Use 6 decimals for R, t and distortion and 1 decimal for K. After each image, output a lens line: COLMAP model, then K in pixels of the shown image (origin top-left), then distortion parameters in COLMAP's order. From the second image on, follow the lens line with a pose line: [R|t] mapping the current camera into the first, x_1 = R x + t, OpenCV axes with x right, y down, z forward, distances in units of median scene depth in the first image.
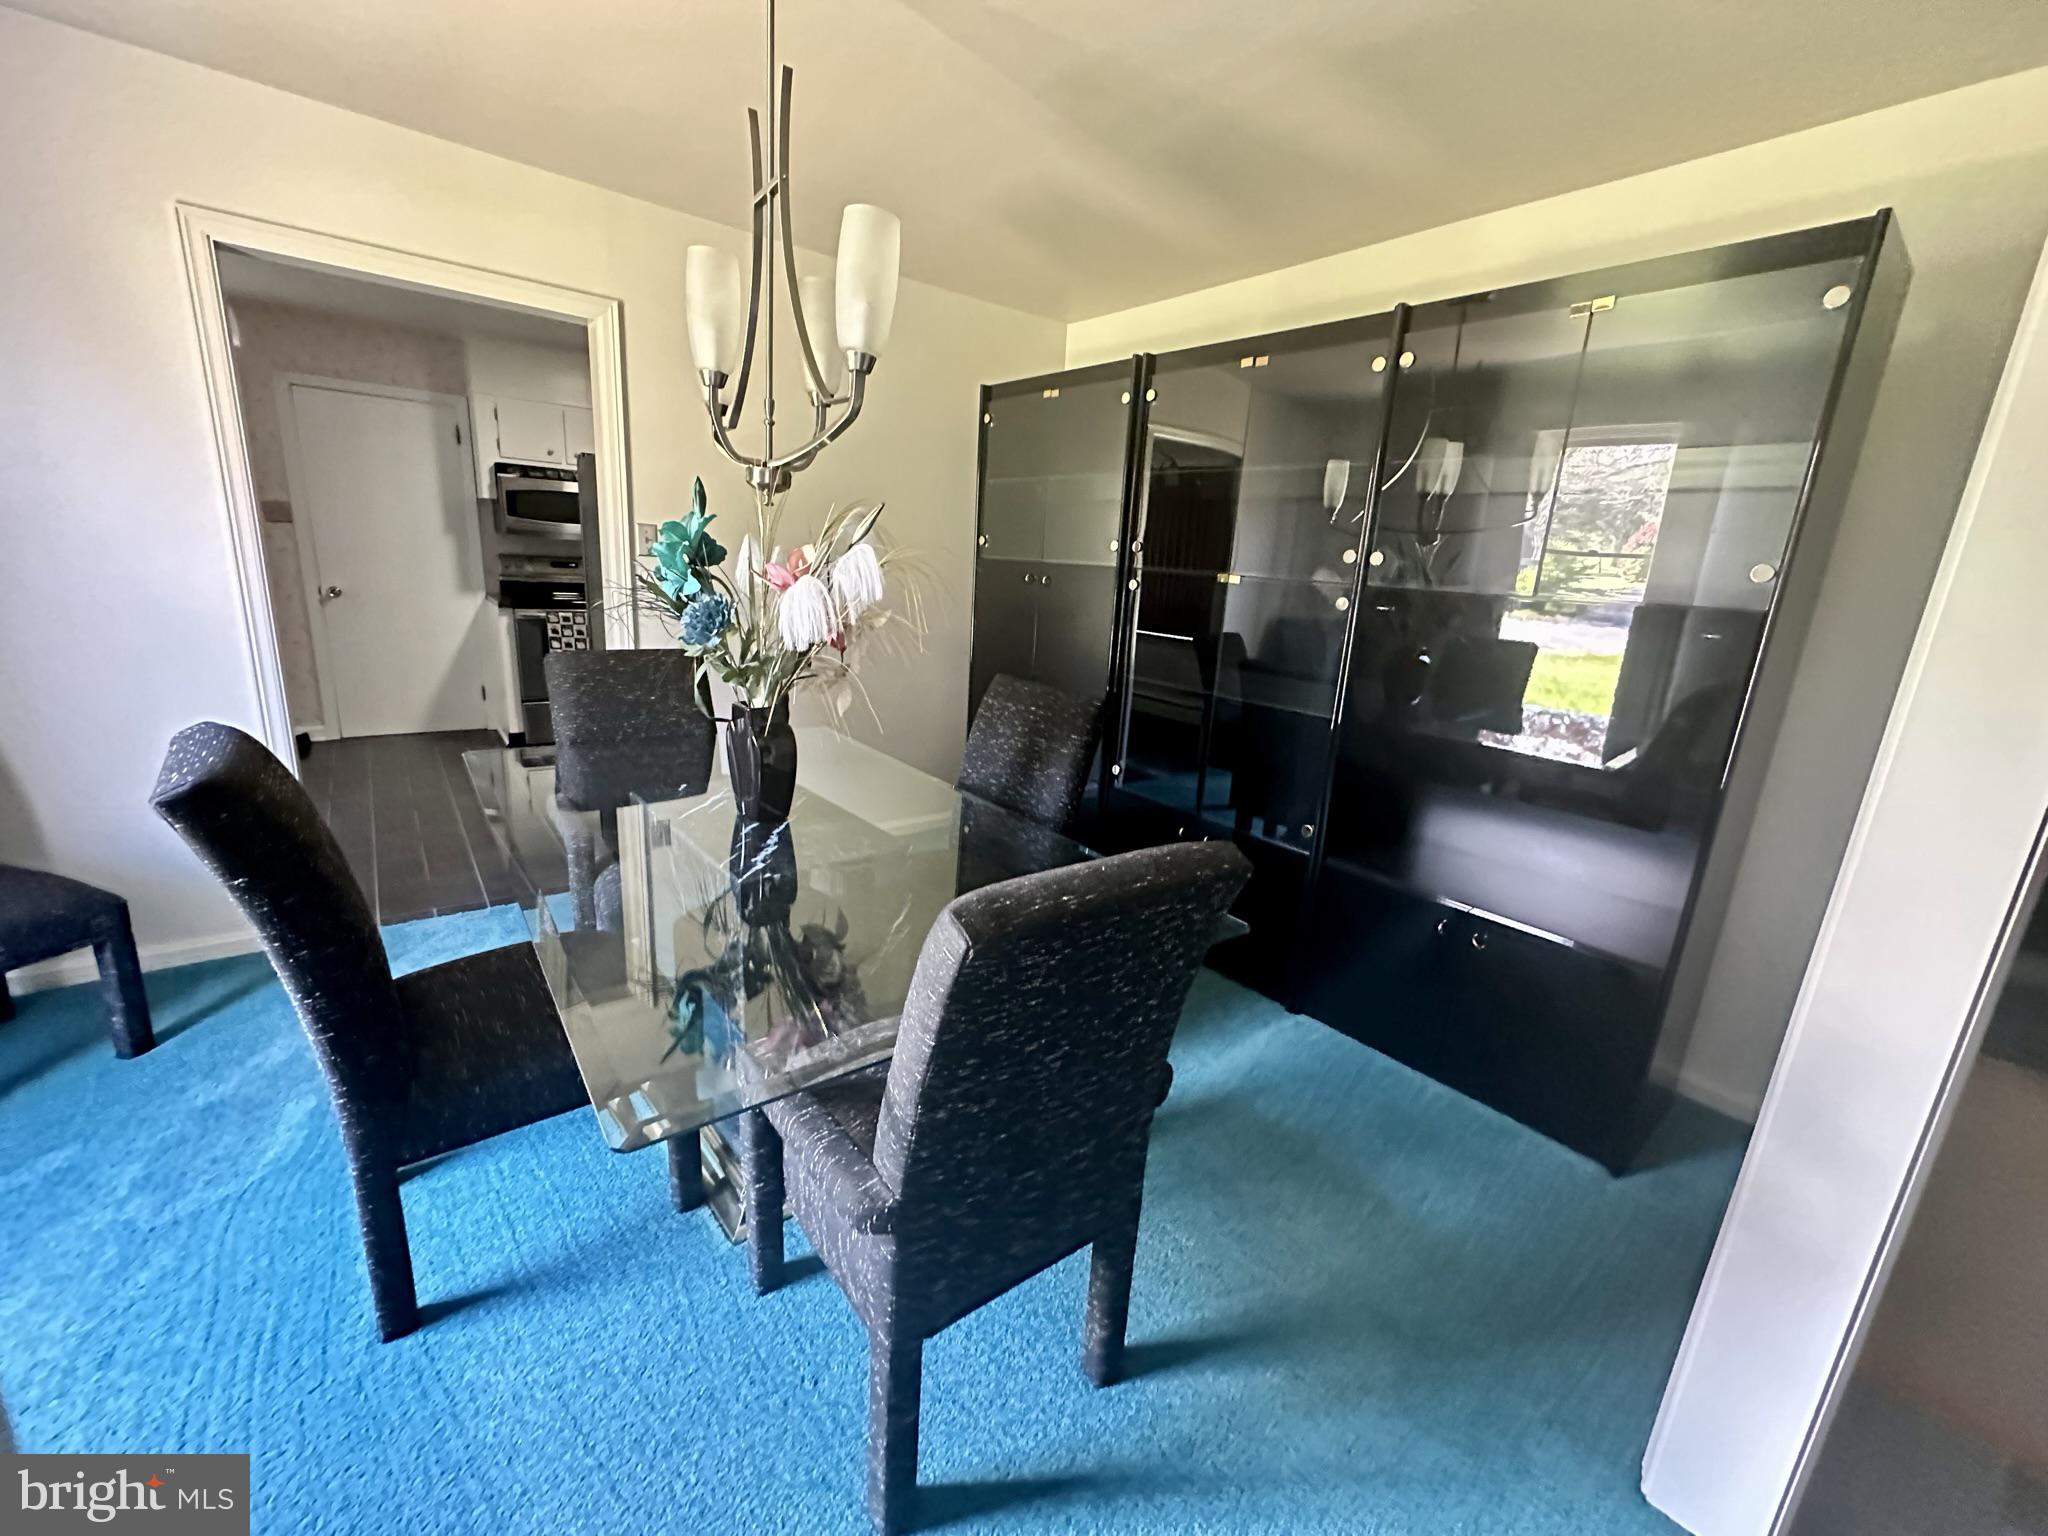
lens RADIAL K [[816.8, 0, 1023.5], [0, 816.8, 765.8], [0, 0, 1]] dist [-0.002978, 0.000296]
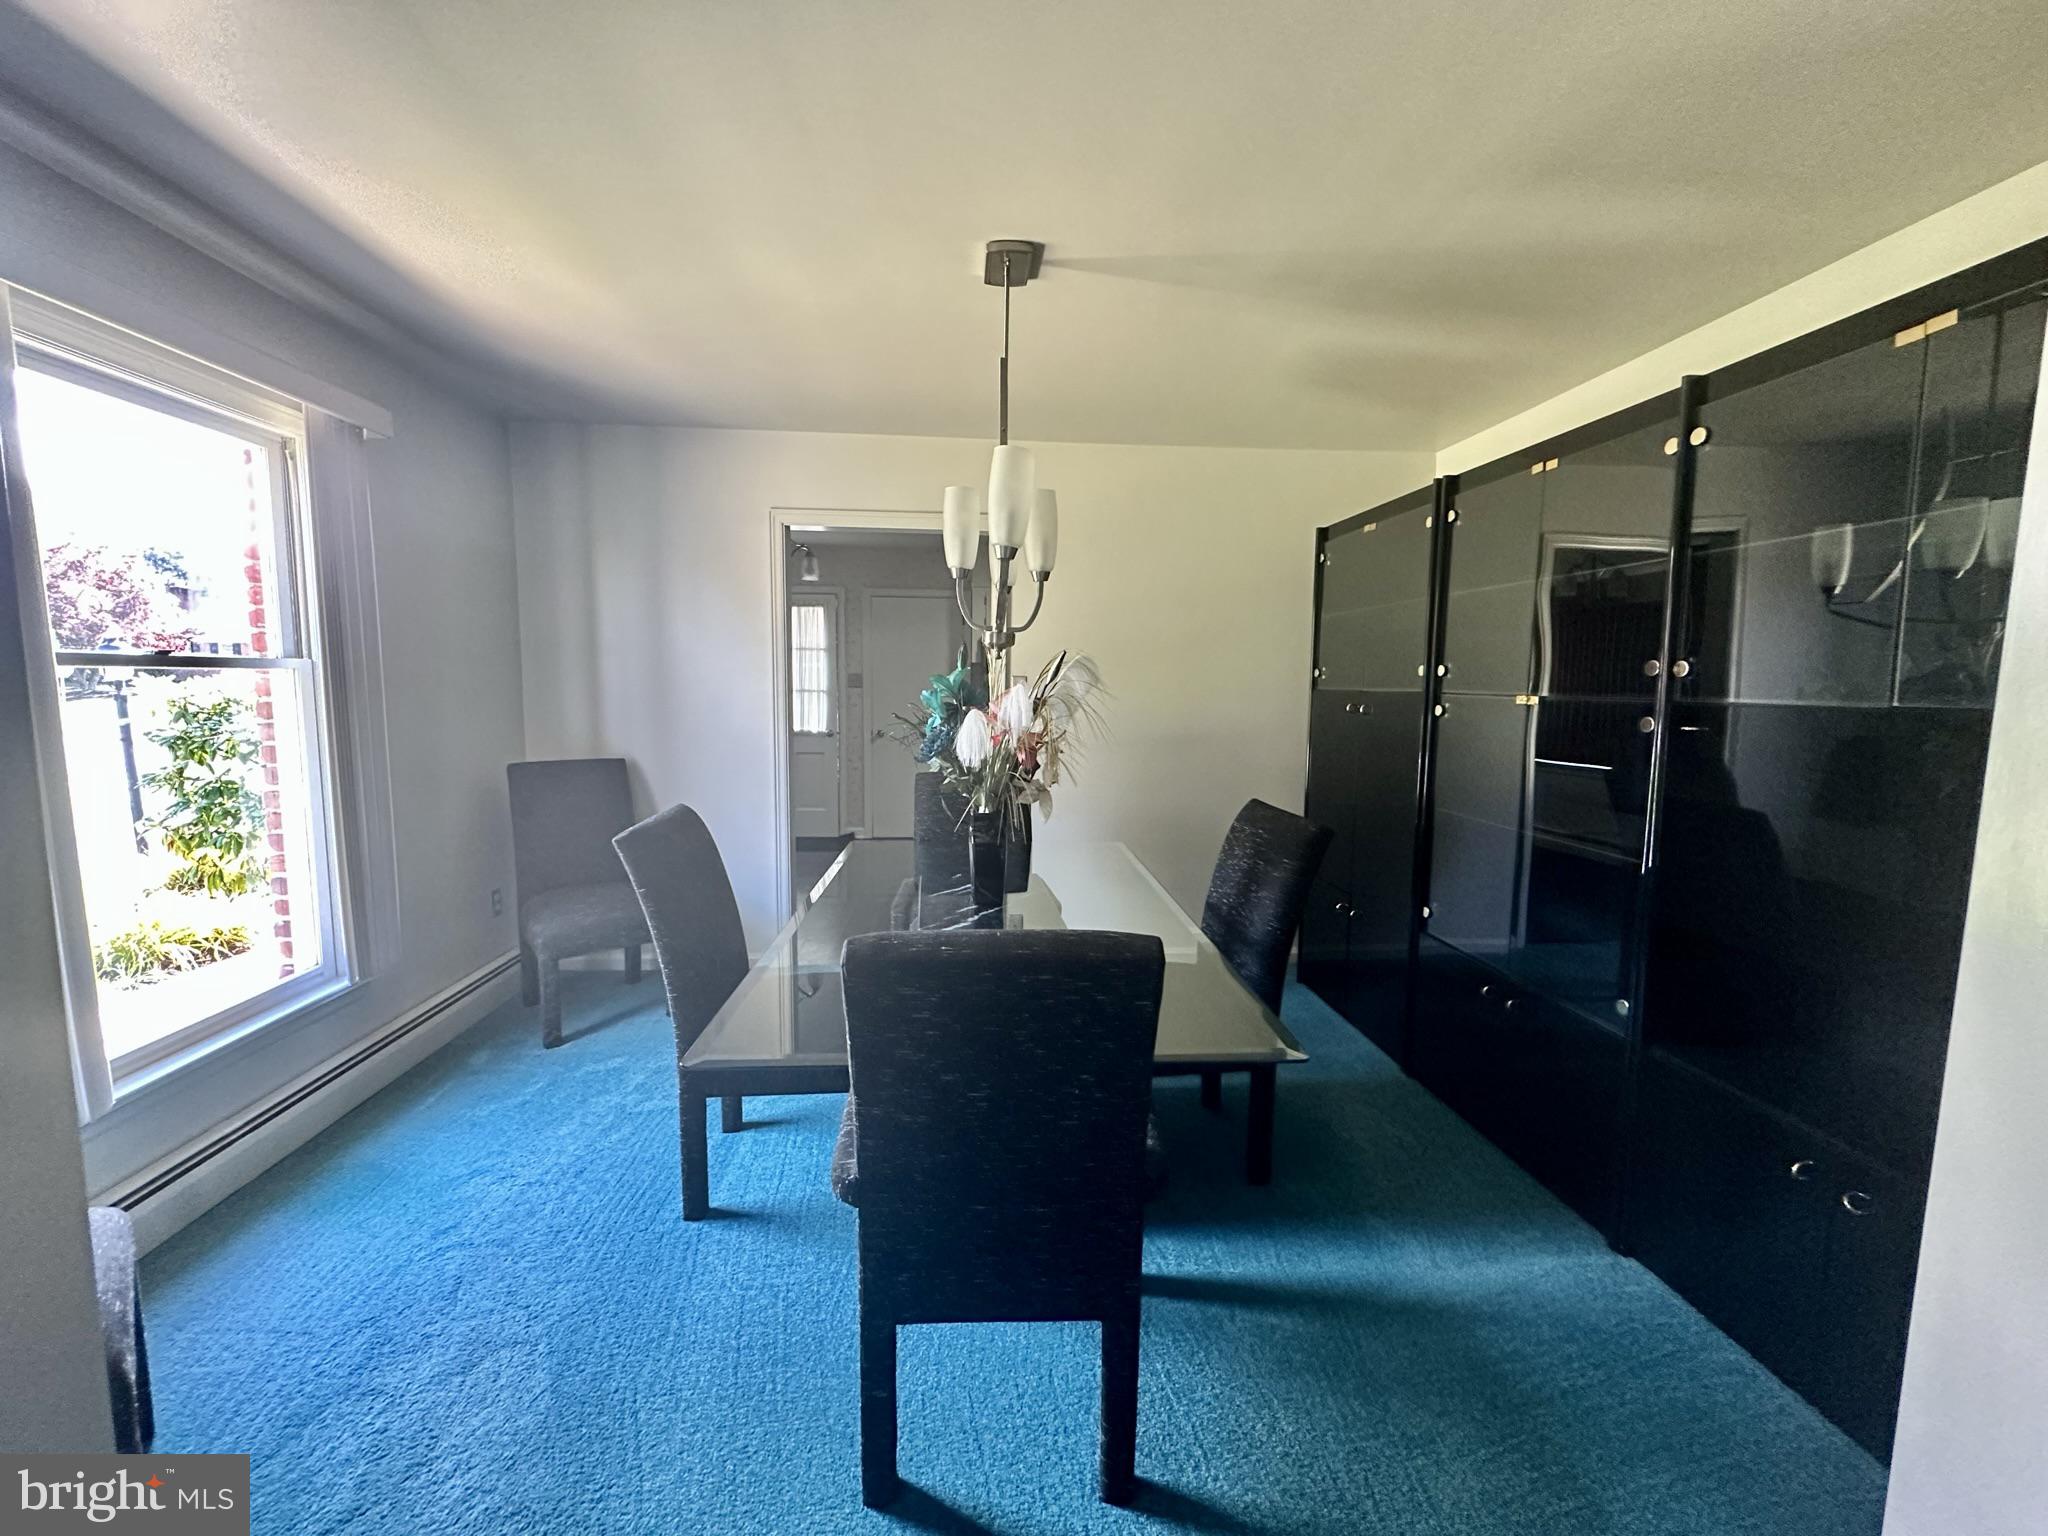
lens RADIAL K [[816.8, 0, 1021.6], [0, 816.8, 762.6], [0, 0, 1]] dist [-0.002978, 0.000296]
pose [[0.823468, 0.005485, -0.567336, 0.347476], [-0.101544, 0.985232, -0.137862, 0.015631], [0.558202, 0.171134, 0.811864, -0.007724]]
